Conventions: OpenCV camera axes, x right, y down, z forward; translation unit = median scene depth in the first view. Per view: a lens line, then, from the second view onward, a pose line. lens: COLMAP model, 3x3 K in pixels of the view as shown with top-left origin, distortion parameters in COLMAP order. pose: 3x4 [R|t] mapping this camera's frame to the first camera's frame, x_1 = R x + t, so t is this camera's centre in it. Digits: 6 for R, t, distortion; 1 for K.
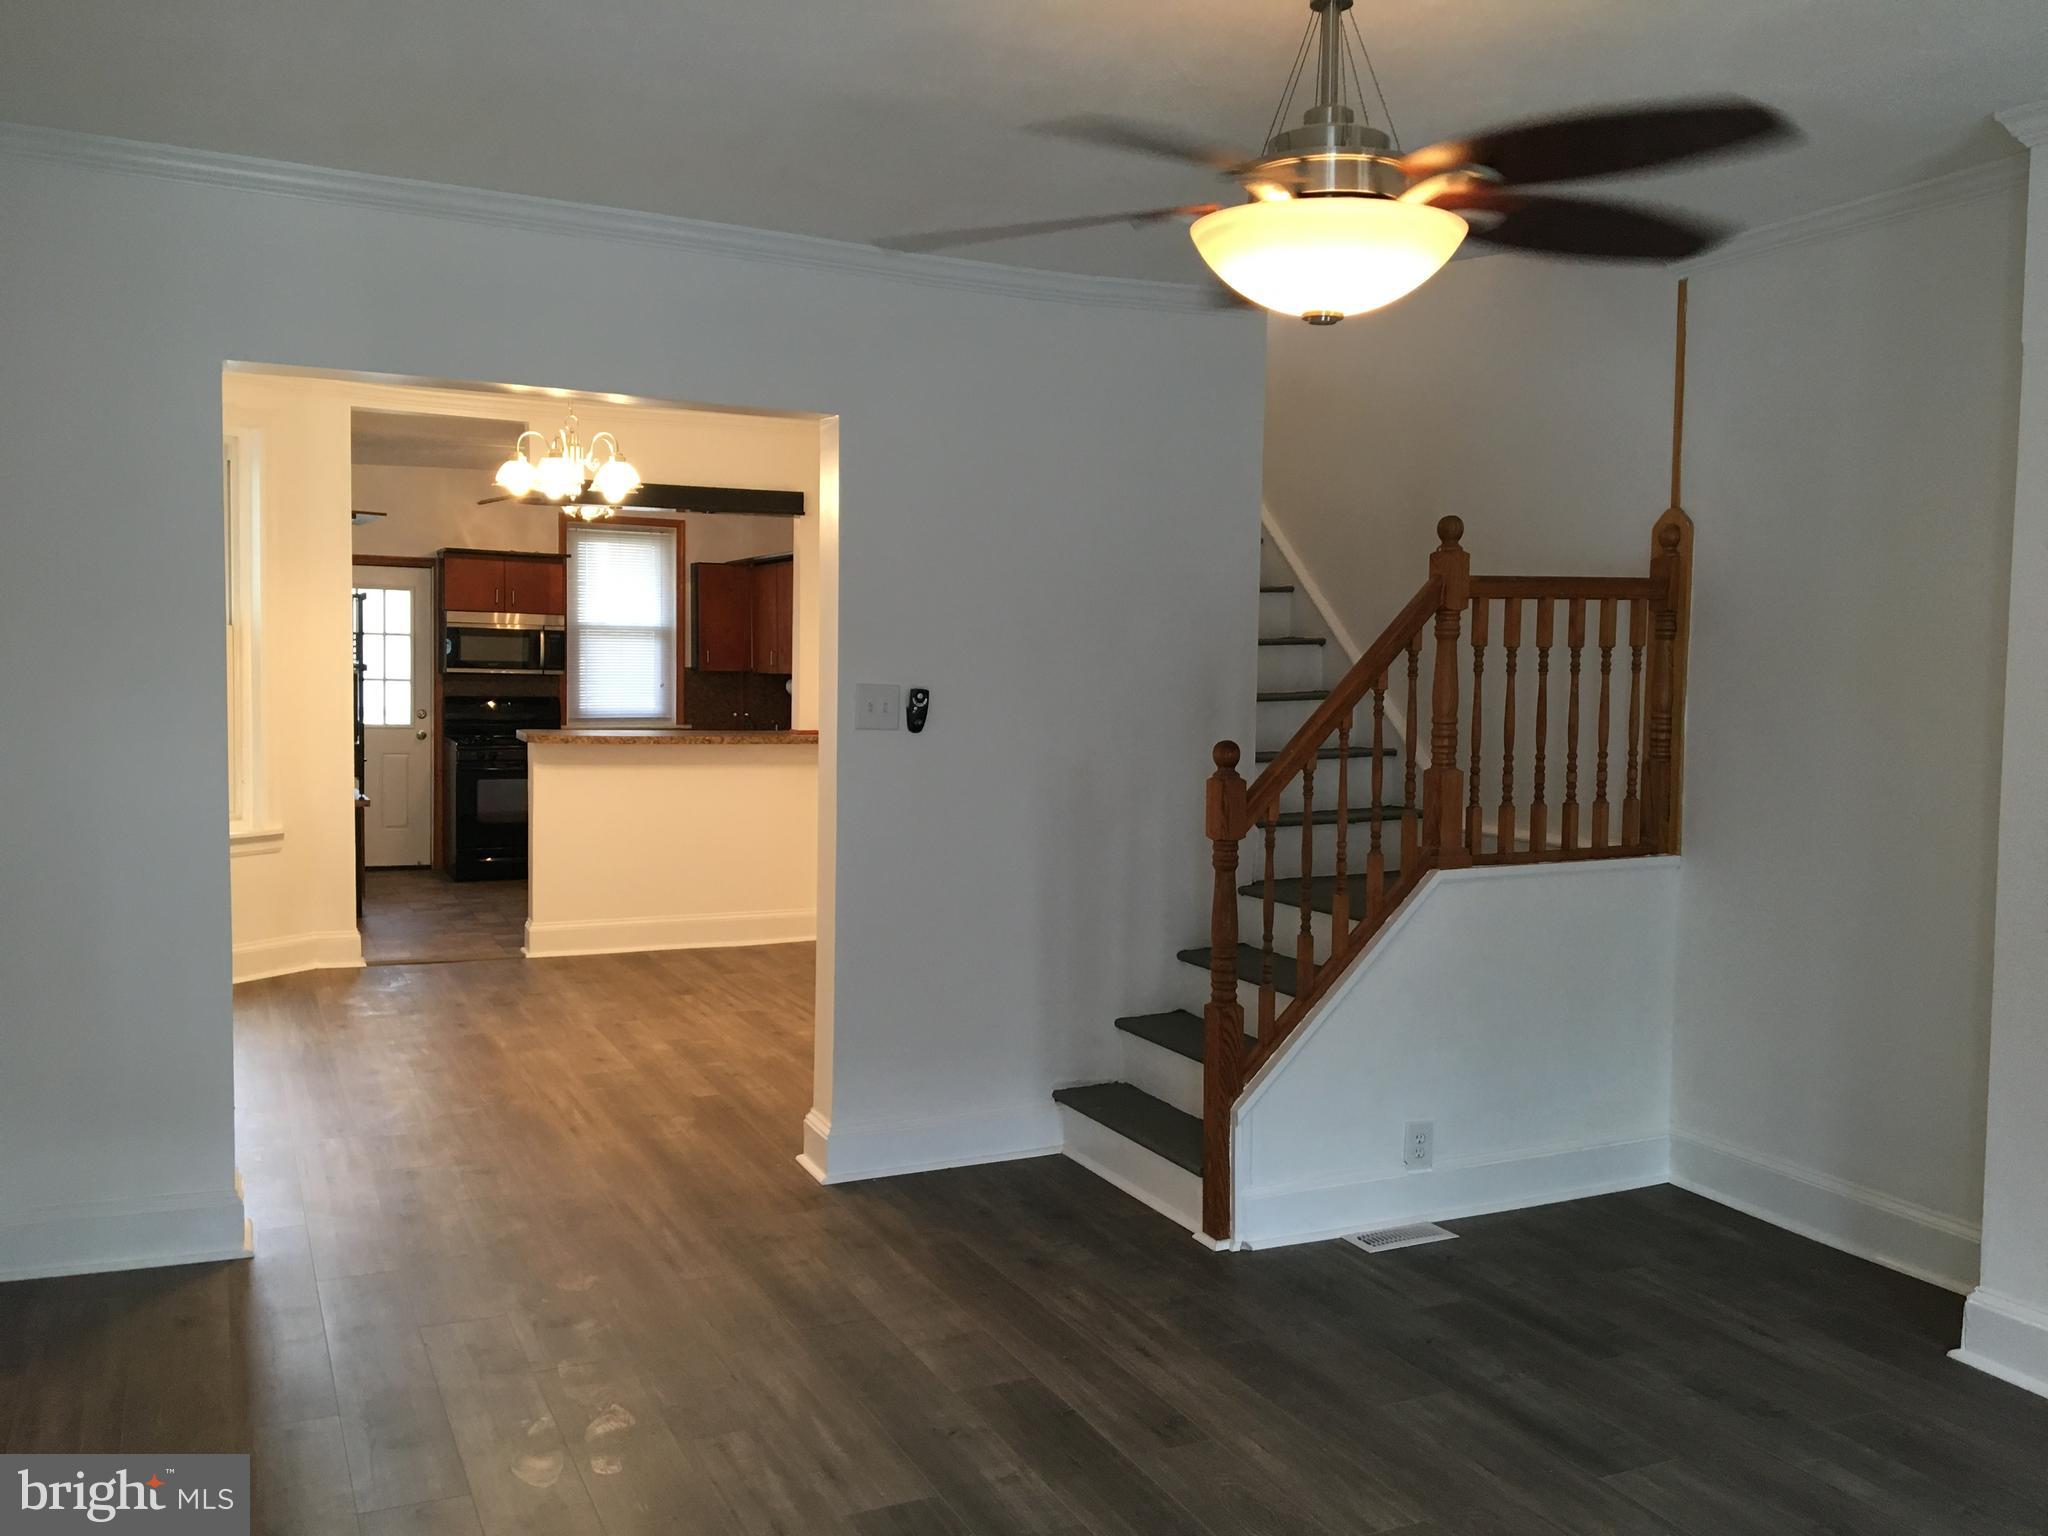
lens RADIAL K [[1730.0, 0, 1032.9], [0, 1730.0, 767.6], [0, 0, 1]] dist [0.079348, -0.125043]
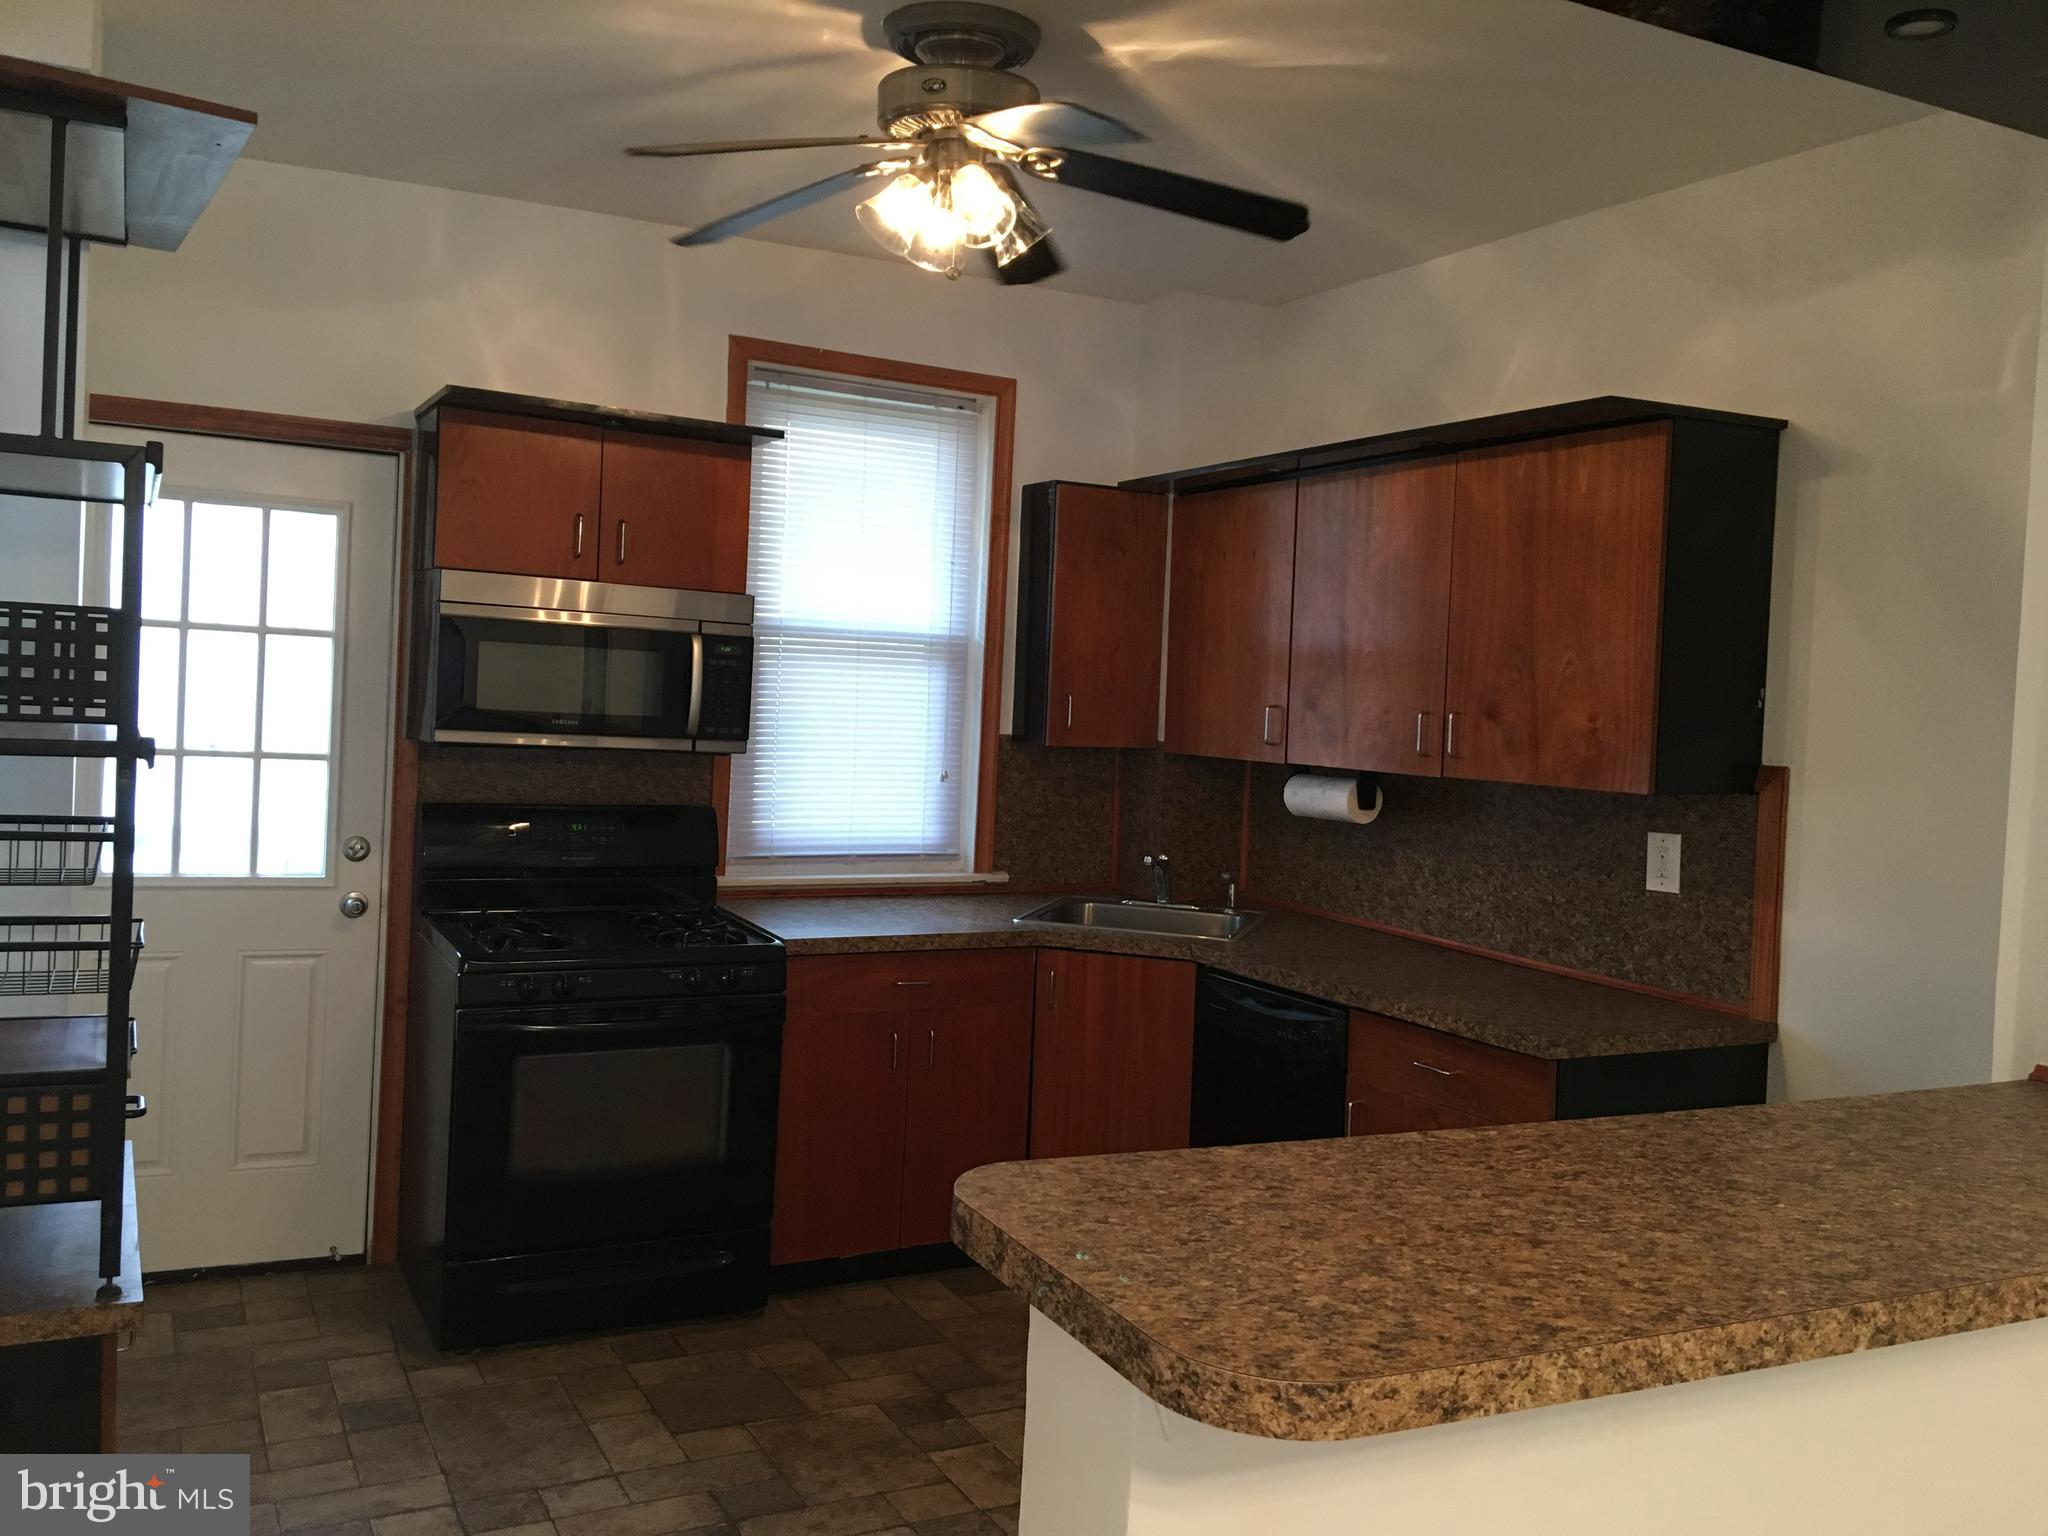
lens RADIAL K [[1730.0, 0, 1014.8], [0, 1730.0, 764.2], [0, 0, 1]] dist [0.079348, -0.125043]
pose [[0.998970, 0.028938, 0.034962, -0.224773], [-0.028102, 0.999313, -0.024175, -0.043673], [-0.035637, 0.023168, 0.999096, 0.625500]]
